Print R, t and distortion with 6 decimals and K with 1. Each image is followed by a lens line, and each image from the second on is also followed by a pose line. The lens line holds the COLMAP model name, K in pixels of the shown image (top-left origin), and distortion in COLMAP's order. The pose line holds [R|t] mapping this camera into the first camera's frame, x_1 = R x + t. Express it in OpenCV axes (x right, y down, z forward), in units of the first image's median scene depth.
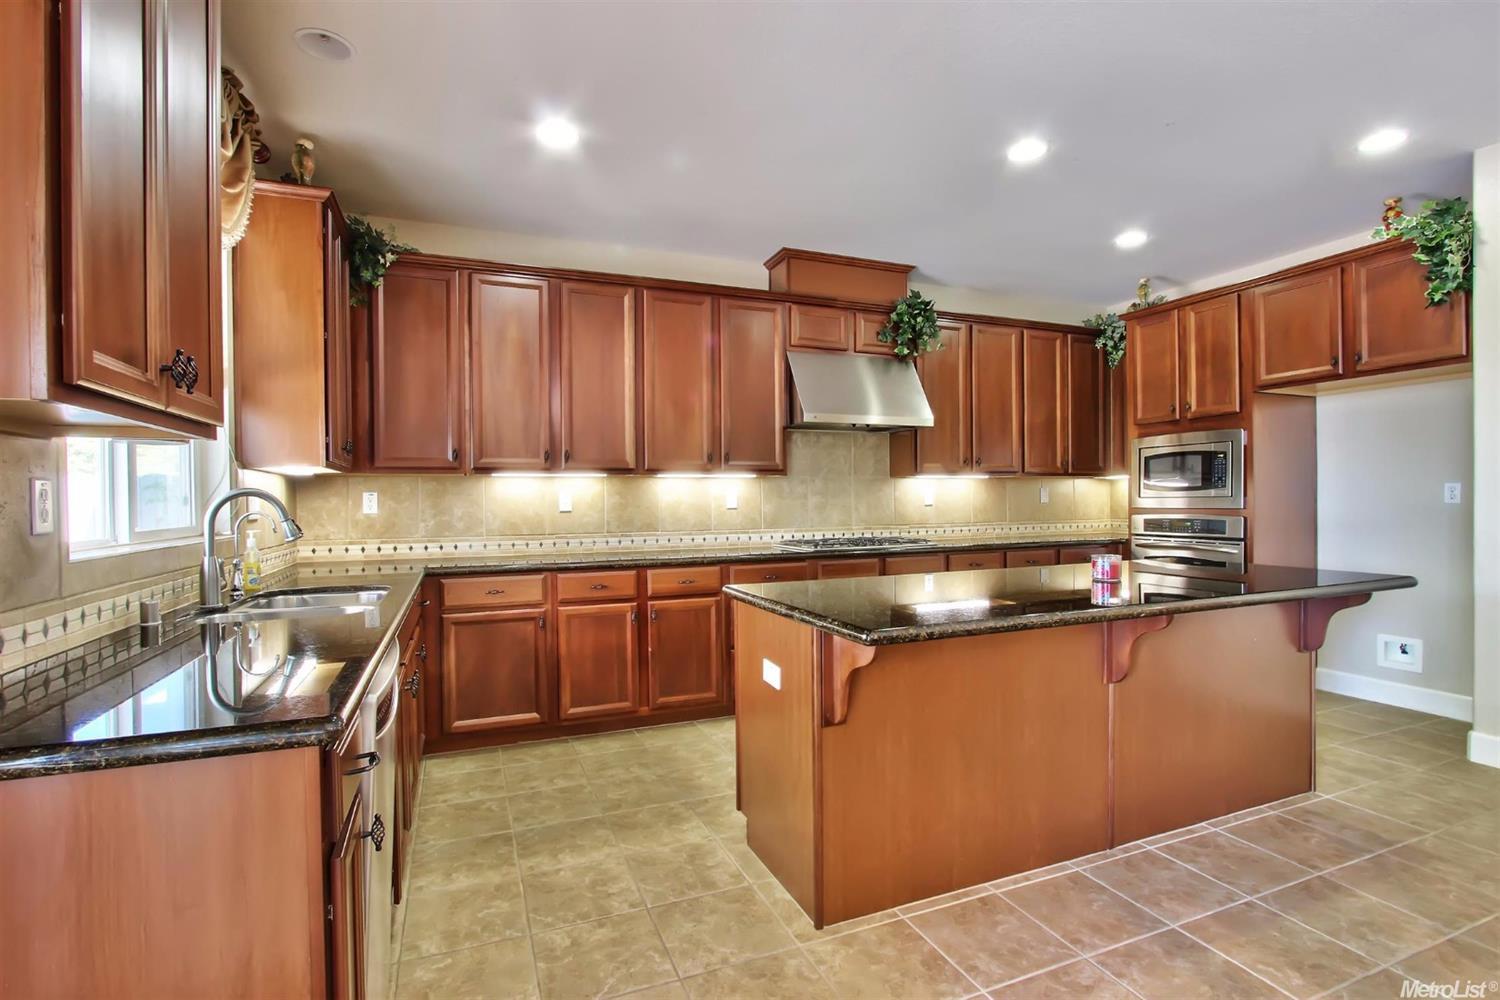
lens RADIAL K [[725.7, 0, 750.0], [0, 725.7, 500.0], [0, 0, 1]] dist [-0.001668, -0.000271]
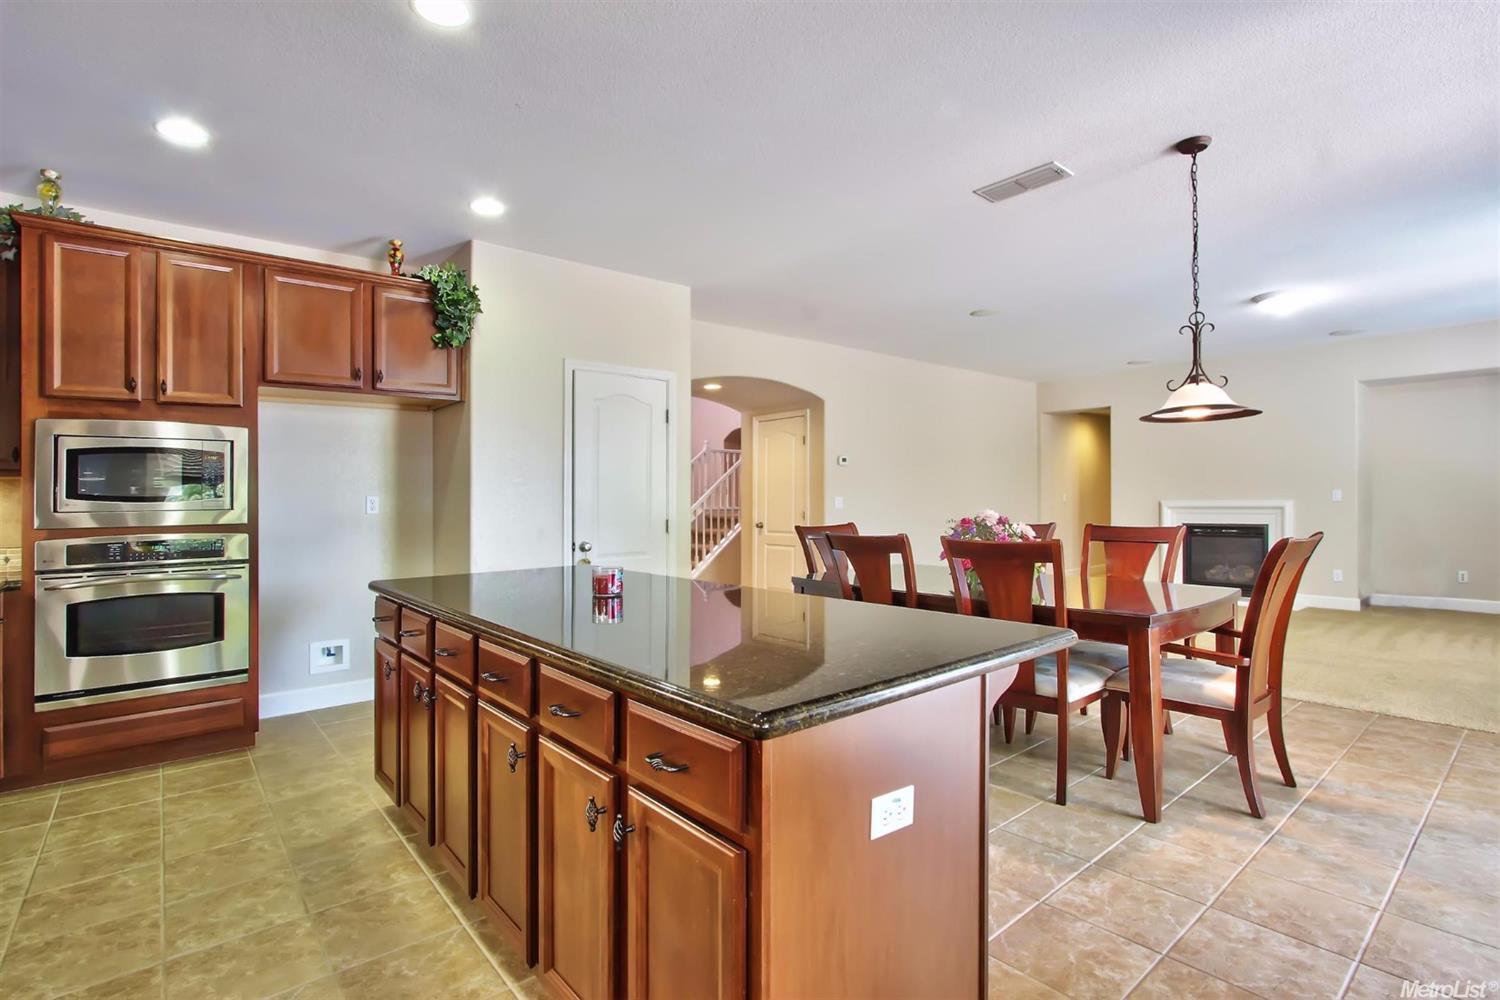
lens RADIAL K [[726.7, 0, 742.4], [0, 726.7, 488.9], [0, 0, 1]] dist [0.000212, 0.000064]
pose [[-0.315208, 0.022733, 0.948750, -0.278741], [0.015085, 0.999707, -0.018942, -0.003333], [-0.948903, 0.008341, -0.315458, 0.697490]]
